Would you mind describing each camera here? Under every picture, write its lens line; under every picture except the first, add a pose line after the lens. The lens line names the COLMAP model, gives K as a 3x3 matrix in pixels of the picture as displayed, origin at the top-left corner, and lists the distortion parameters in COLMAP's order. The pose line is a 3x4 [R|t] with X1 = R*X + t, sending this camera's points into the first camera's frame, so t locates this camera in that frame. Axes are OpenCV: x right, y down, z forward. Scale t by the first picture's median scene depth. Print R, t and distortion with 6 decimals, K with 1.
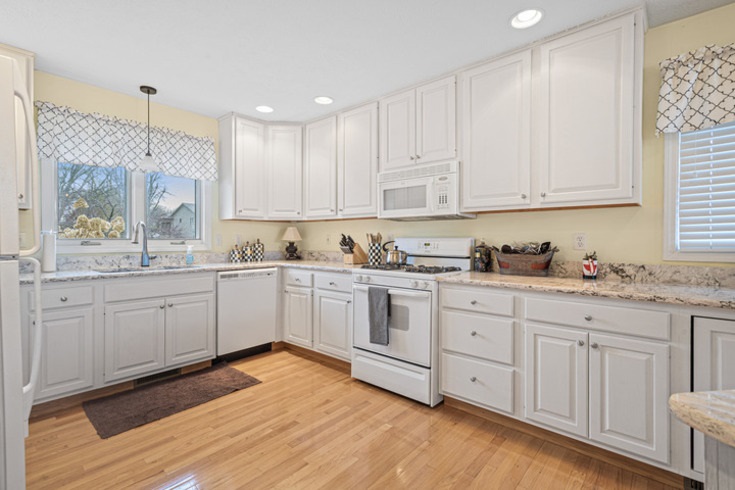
lens RADIAL K [[348.5, 0, 363.4], [0, 348.5, 238.9], [0, 0, 1]] dist [-0.001937, 0.005244]
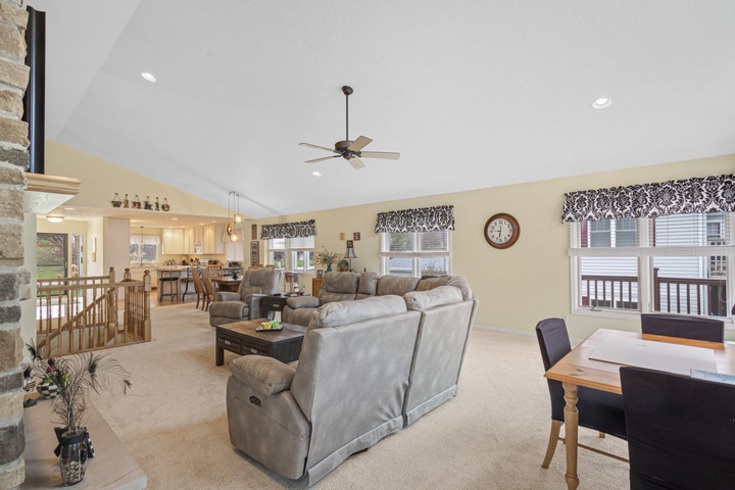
lens RADIAL K [[348.5, 0, 370.6], [0, 348.5, 255.6], [0, 0, 1]] dist [-0.001937, 0.005244]
pose [[0.999872, -0.008444, -0.013585, 1.999555], [0.008364, 0.999947, -0.005970, -0.001498], [0.013635, 0.005855, 0.999890, -2.887754]]
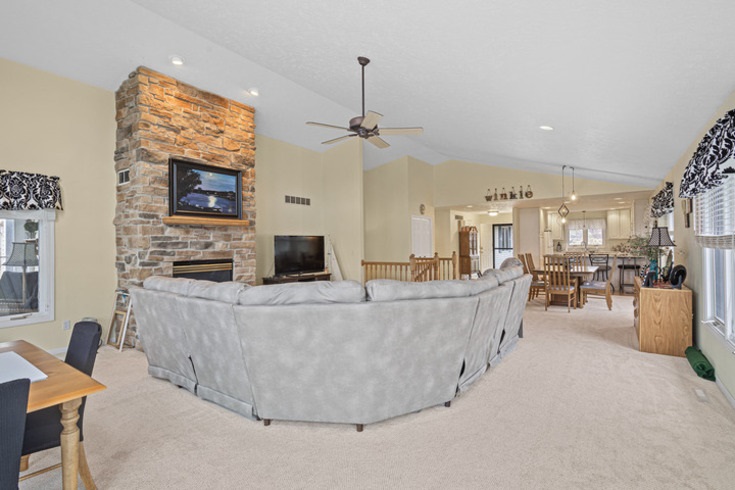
lens RADIAL K [[348.5, 0, 365.8], [0, 348.5, 241.9], [0, 0, 1]] dist [-0.001937, 0.005244]
pose [[0.108989, -0.009133, -0.994001, 2.912366], [0.003364, 0.999955, -0.008819, -0.006179], [0.994037, -0.002382, 0.109015, -1.874021]]
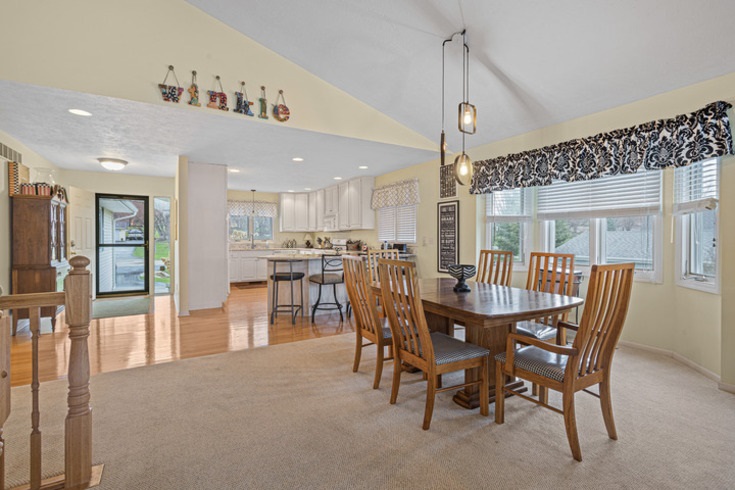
lens RADIAL K [[348.5, 0, 371.9], [0, 348.5, 244.5], [0, 0, 1]] dist [-0.001937, 0.005244]
pose [[0.953868, 0.004408, -0.300194, 1.074267], [-0.001946, 0.999962, 0.008498, 0.016920], [0.300220, -0.007522, 0.953840, -1.327496]]
